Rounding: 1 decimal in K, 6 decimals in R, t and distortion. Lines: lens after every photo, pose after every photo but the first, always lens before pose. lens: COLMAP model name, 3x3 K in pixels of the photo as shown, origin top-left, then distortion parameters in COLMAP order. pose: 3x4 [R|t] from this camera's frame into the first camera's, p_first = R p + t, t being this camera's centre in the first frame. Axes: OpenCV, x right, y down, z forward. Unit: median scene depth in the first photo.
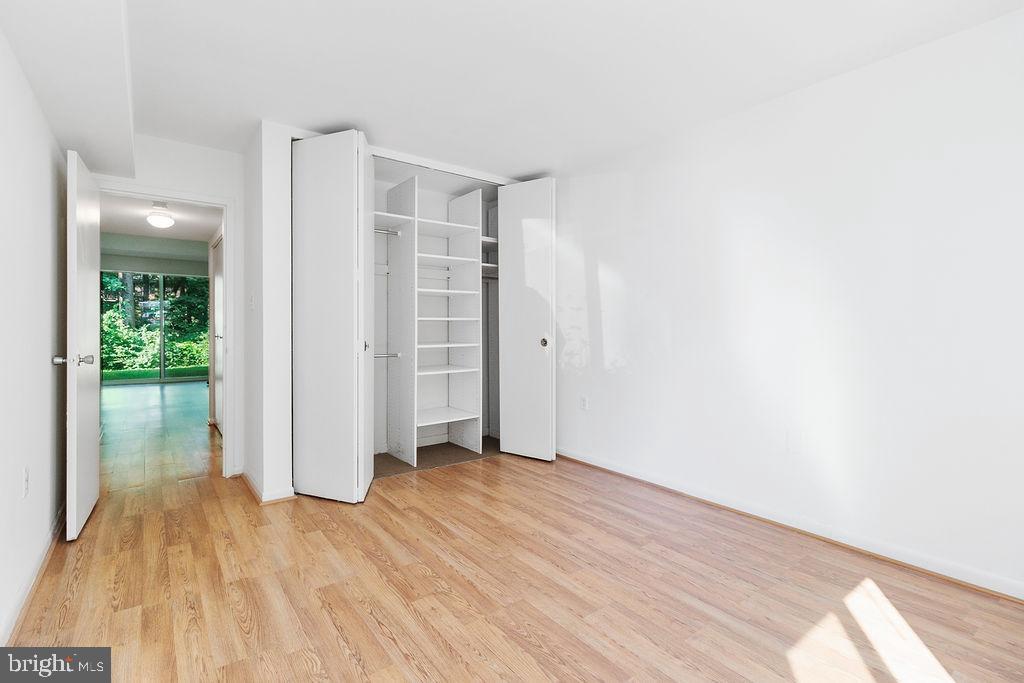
lens RADIAL K [[476.2, 0, 513.4], [0, 476.2, 325.0], [0, 0, 1]] dist [0.000178, 0.000363]
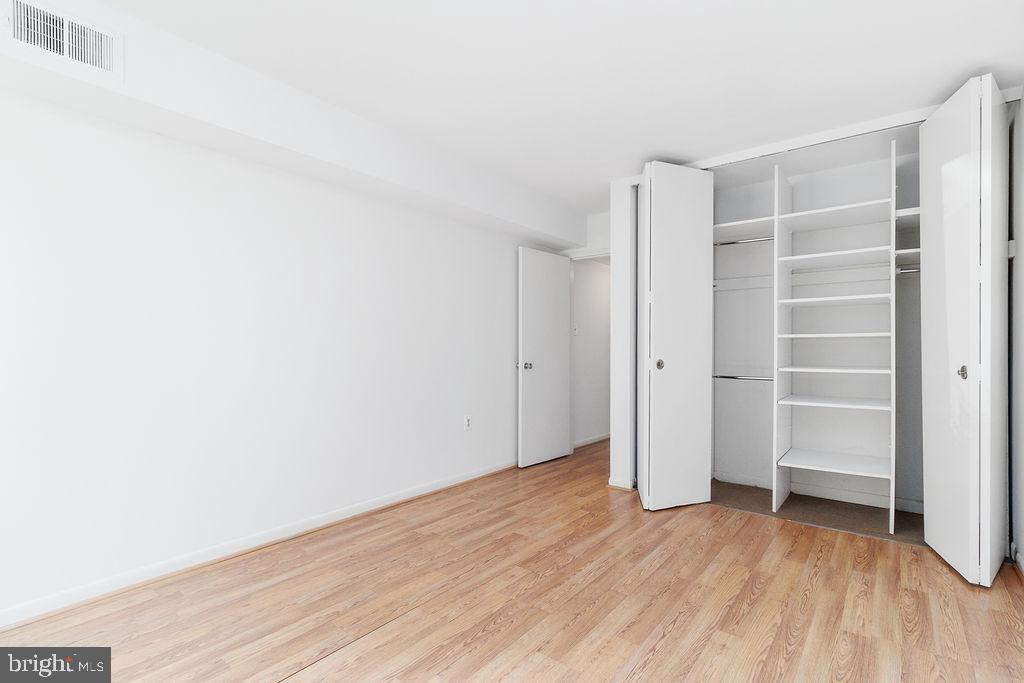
lens RADIAL K [[483.0, 0, 512.3], [0, 483.0, 345.4], [0, 0, 1]] dist [0.002021, -0.000036]
pose [[0.244337, -0.012382, -0.969611, 0.540806], [0.001789, 0.999923, -0.012319, 0.012772], [0.969689, 0.001276, 0.244340, 0.365878]]
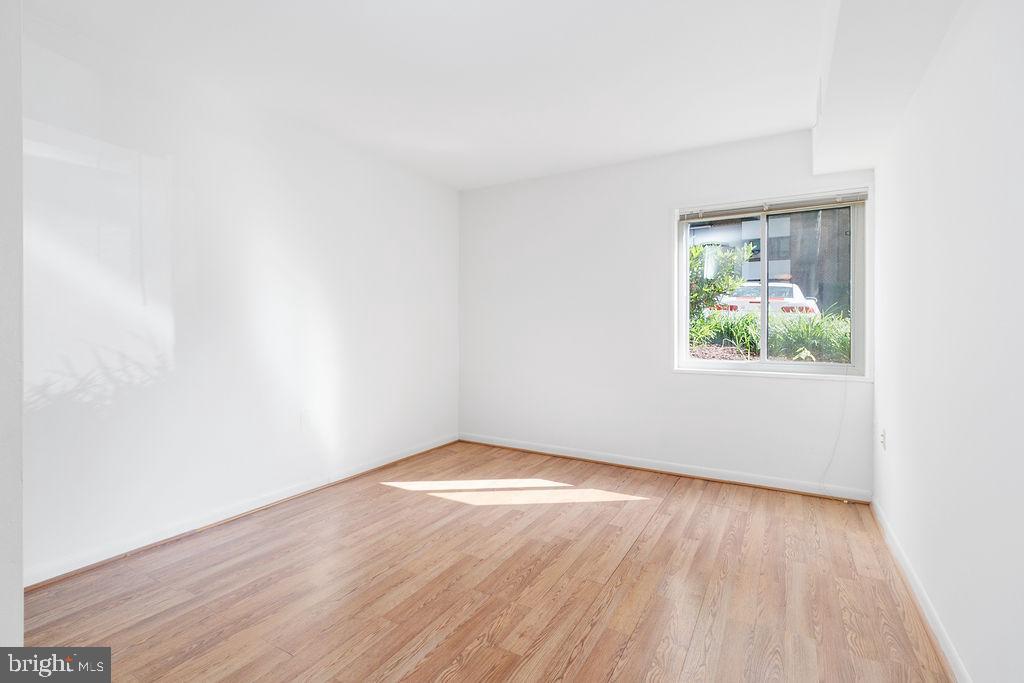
lens RADIAL K [[481.3, 0, 511.2], [0, 481.3, 327.3], [0, 0, 1]] dist [0.001709, 0.000191]
pose [[-0.382129, -0.006423, 0.924087, -0.526170], [-0.004134, 0.999978, 0.005241, 0.003237], [-0.924100, -0.001817, -0.382147, 0.718579]]
